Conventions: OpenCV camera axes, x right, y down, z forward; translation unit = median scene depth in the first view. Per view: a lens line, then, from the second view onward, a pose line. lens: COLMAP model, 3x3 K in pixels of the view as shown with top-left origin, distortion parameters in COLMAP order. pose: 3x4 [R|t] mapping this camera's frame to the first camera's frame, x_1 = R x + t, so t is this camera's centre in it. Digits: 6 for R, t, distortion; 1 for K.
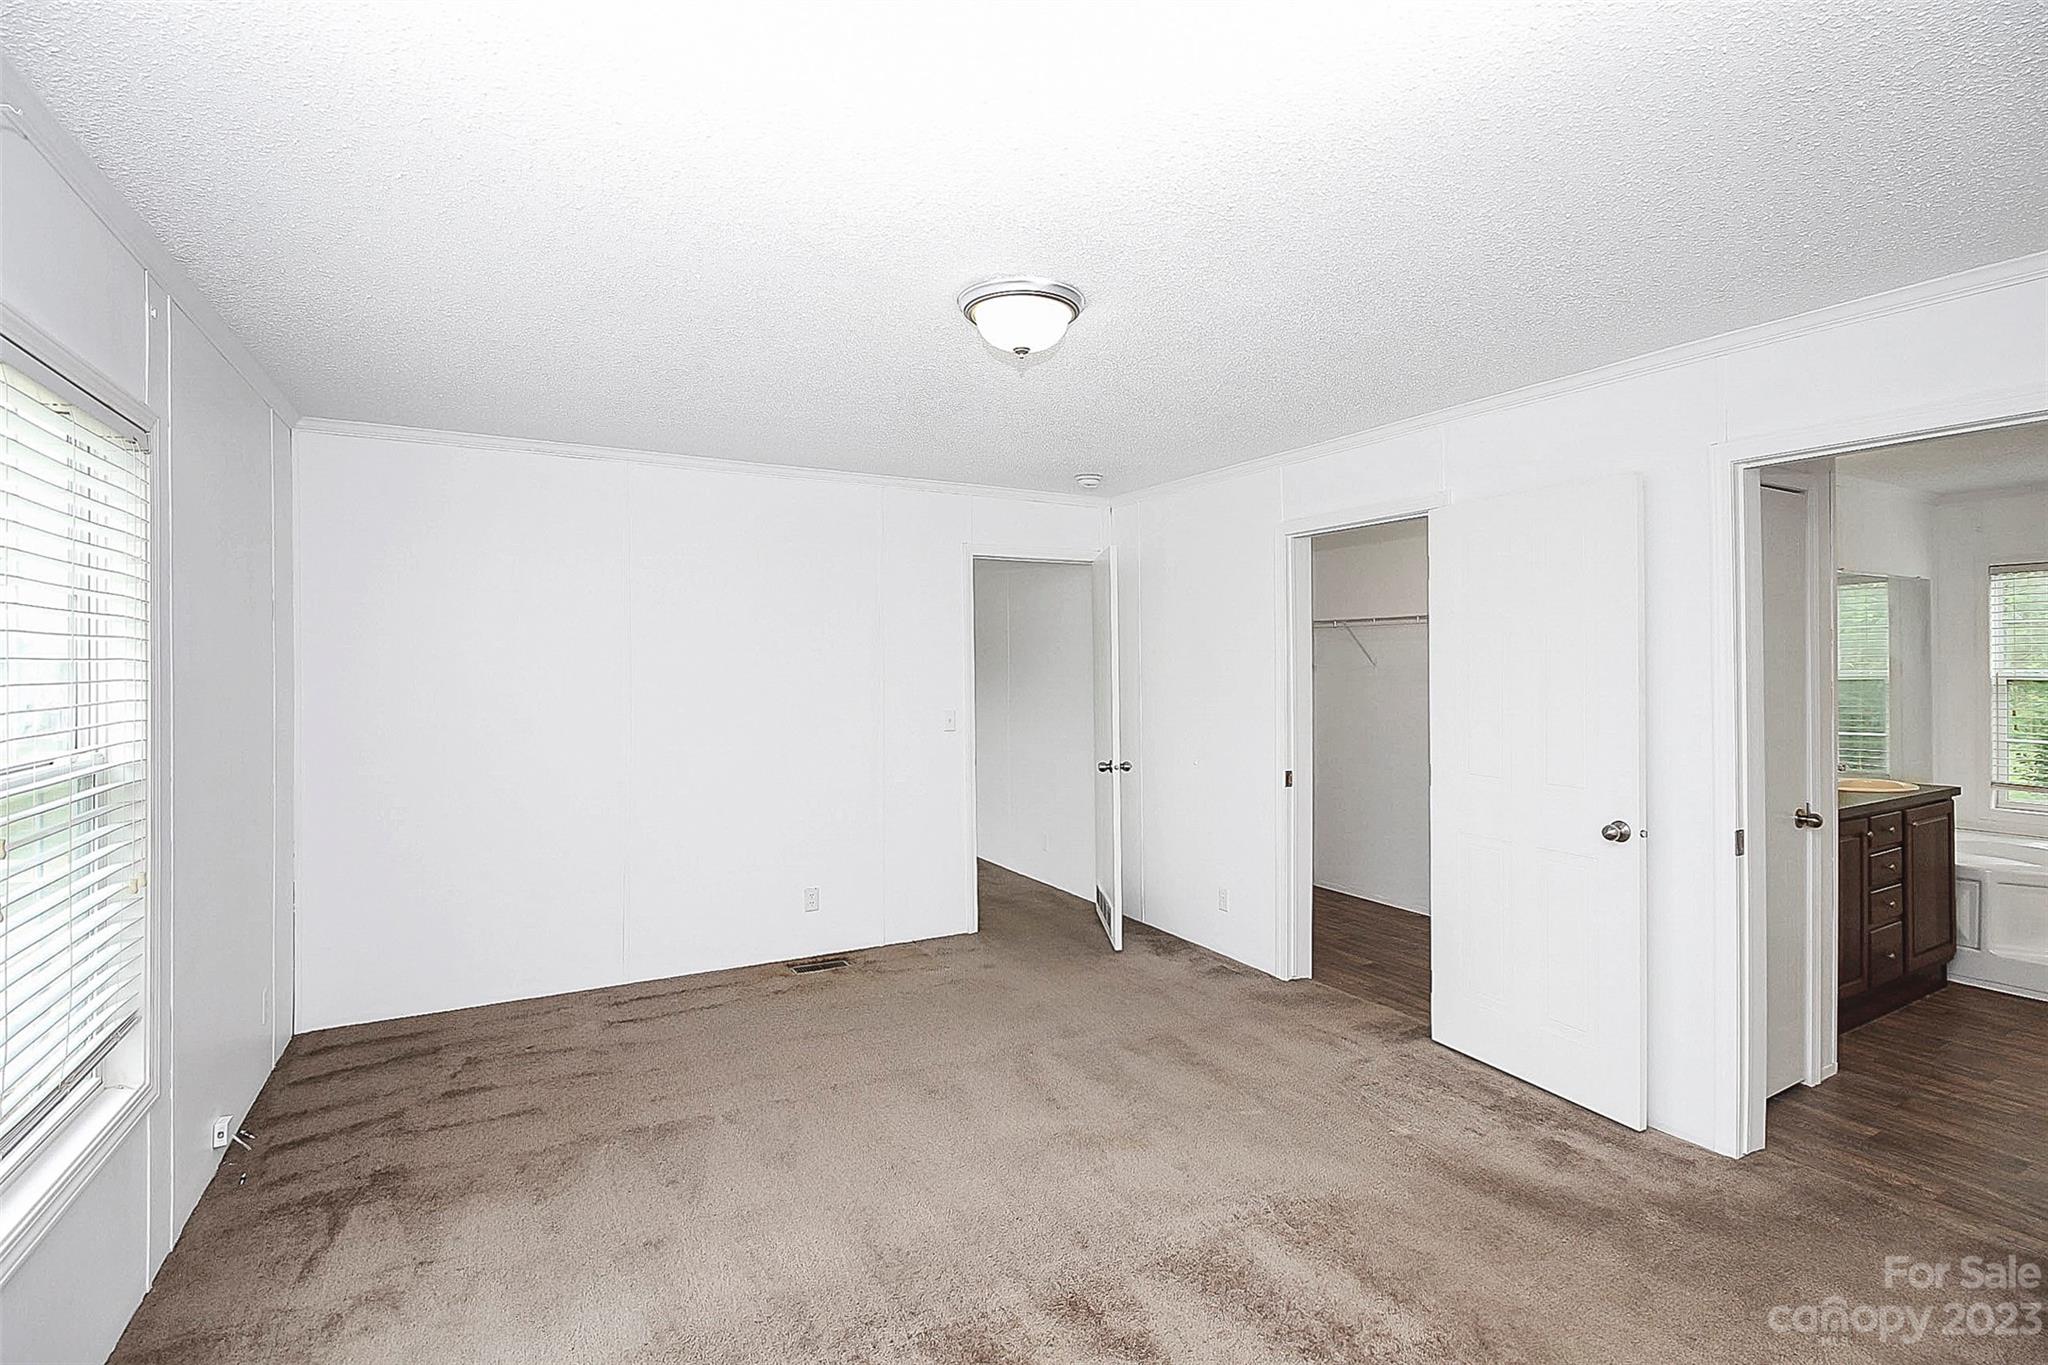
lens RADIAL K [[957.4, 0, 1026.9], [0, 957.4, 667.5], [0, 0, 1]] dist [0.007146, -0.013355]
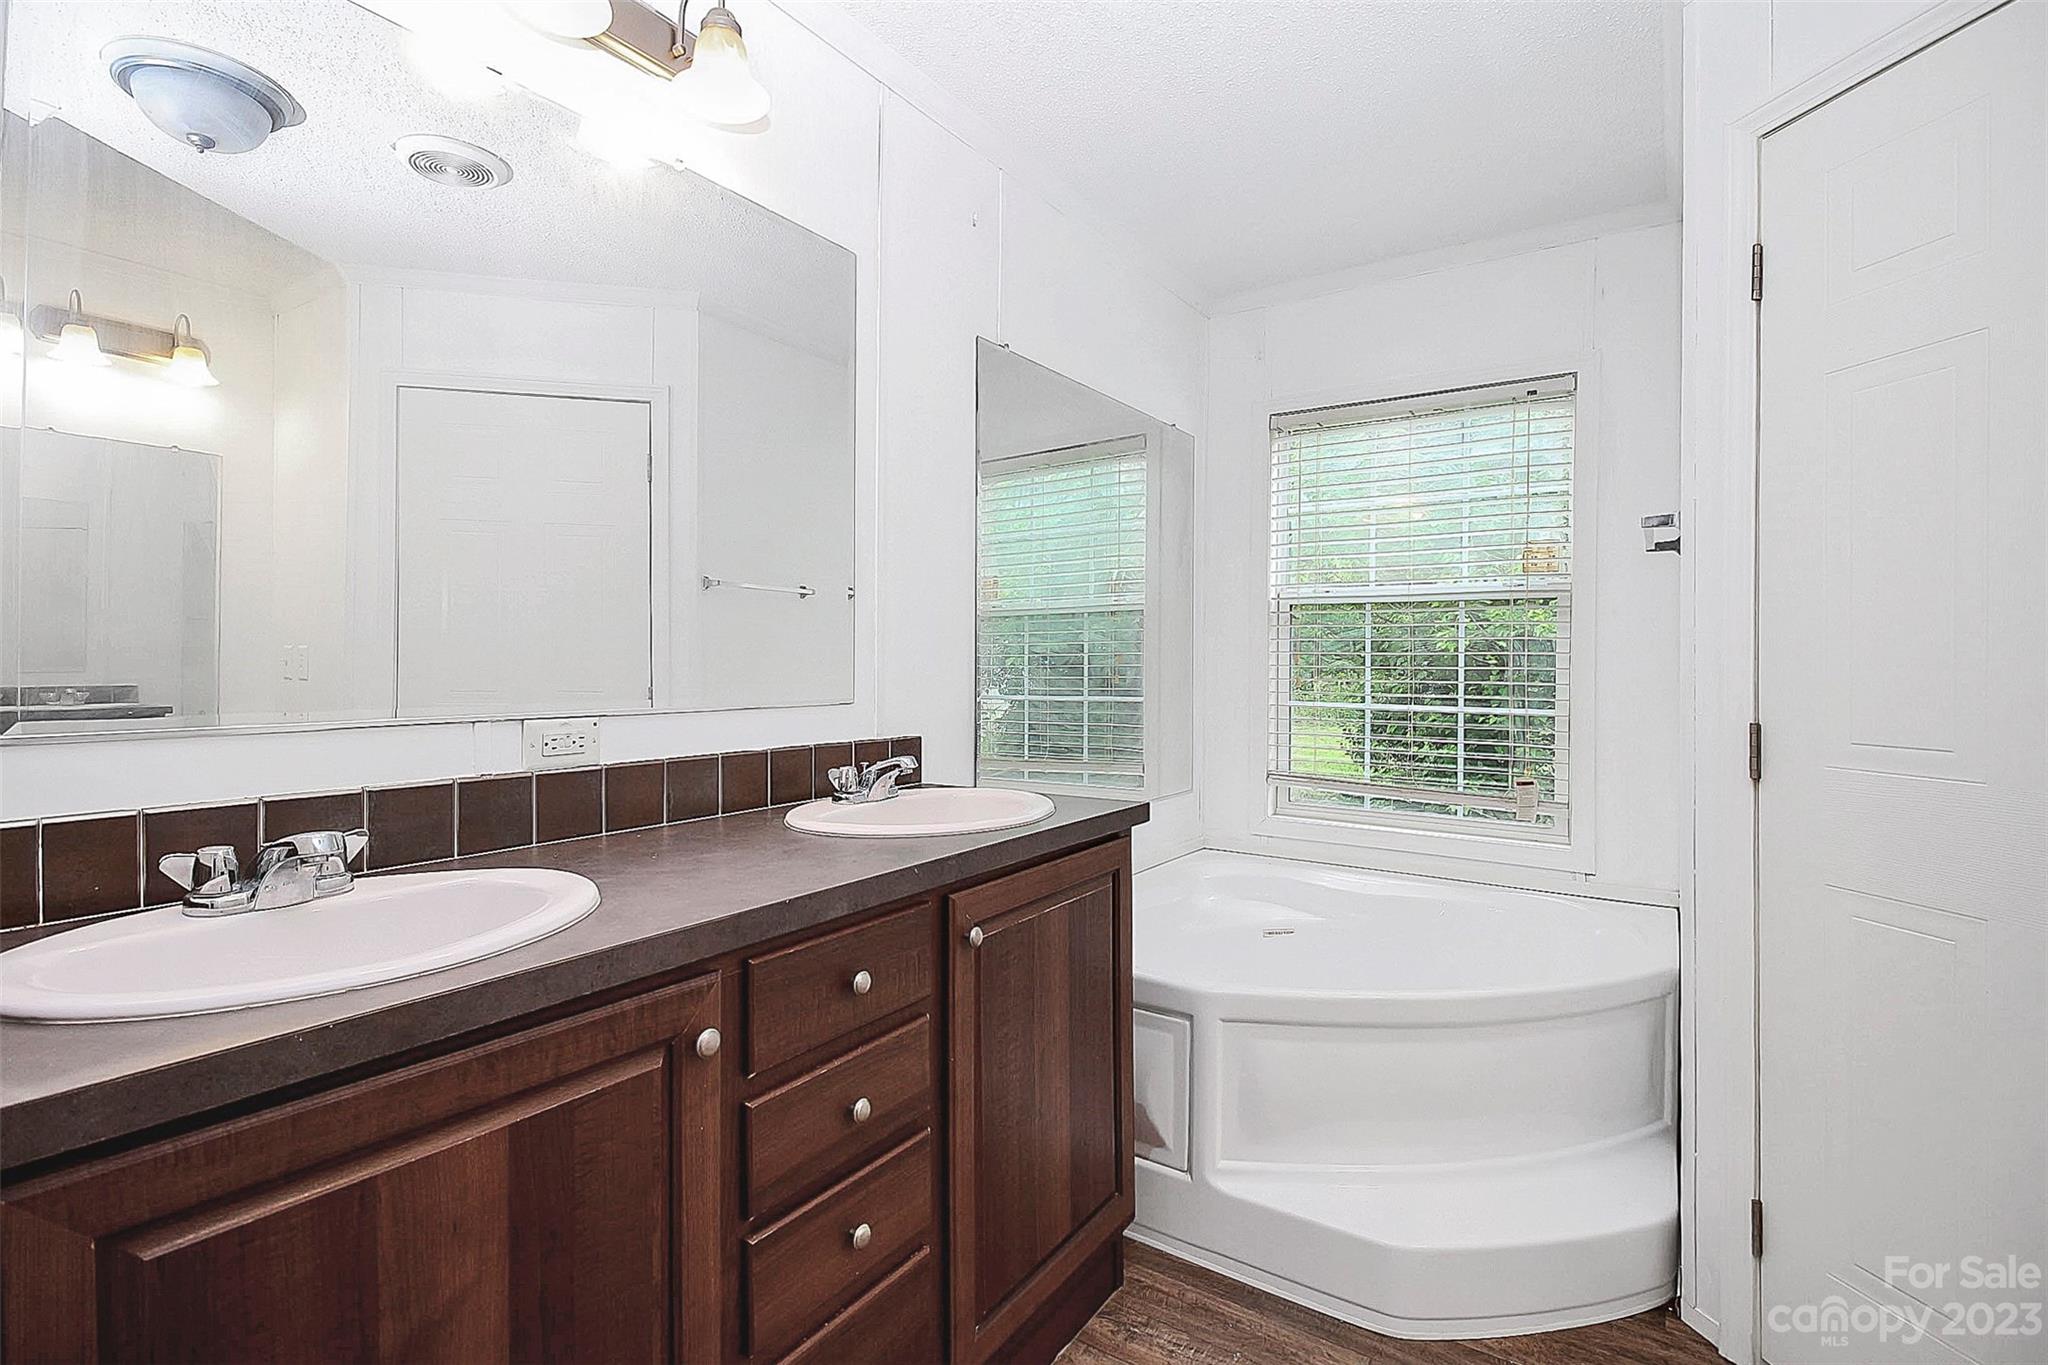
lens RADIAL K [[957.4, 0, 1026.9], [0, 957.4, 667.5], [0, 0, 1]] dist [0.007146, -0.013355]
pose [[0.893622, -0.000802, 0.448820, 0.598551], [-0.002000, 0.999981, 0.005768, 0.050544], [-0.448816, -0.006052, 0.893604, 0.519458]]
